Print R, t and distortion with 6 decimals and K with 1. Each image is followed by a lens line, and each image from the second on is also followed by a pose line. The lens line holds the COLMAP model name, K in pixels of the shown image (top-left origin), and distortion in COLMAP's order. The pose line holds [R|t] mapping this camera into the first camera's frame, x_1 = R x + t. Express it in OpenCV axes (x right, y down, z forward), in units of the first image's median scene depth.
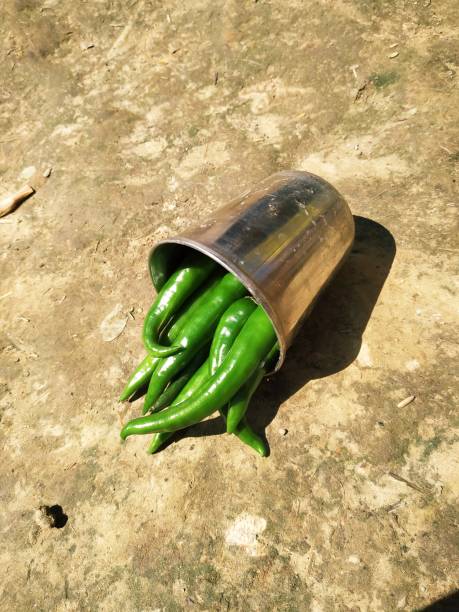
lens RADIAL K [[474.2, 0, 229.5], [0, 474.2, 306.0], [0, 0, 1]] dist [-0.023336, -0.013674]
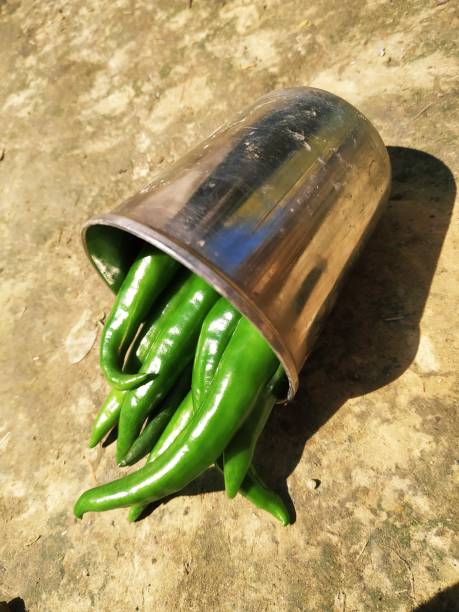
lens RADIAL K [[477.1, 0, 228.6], [0, 477.1, 307.5], [0, 0, 1]] dist [-0.079732, 0.045592]
pose [[0.987353, -0.117537, -0.106388, 0.076052], [0.125283, 0.989699, 0.069289, -0.034079], [0.097148, -0.081742, 0.991908, 0.273816]]
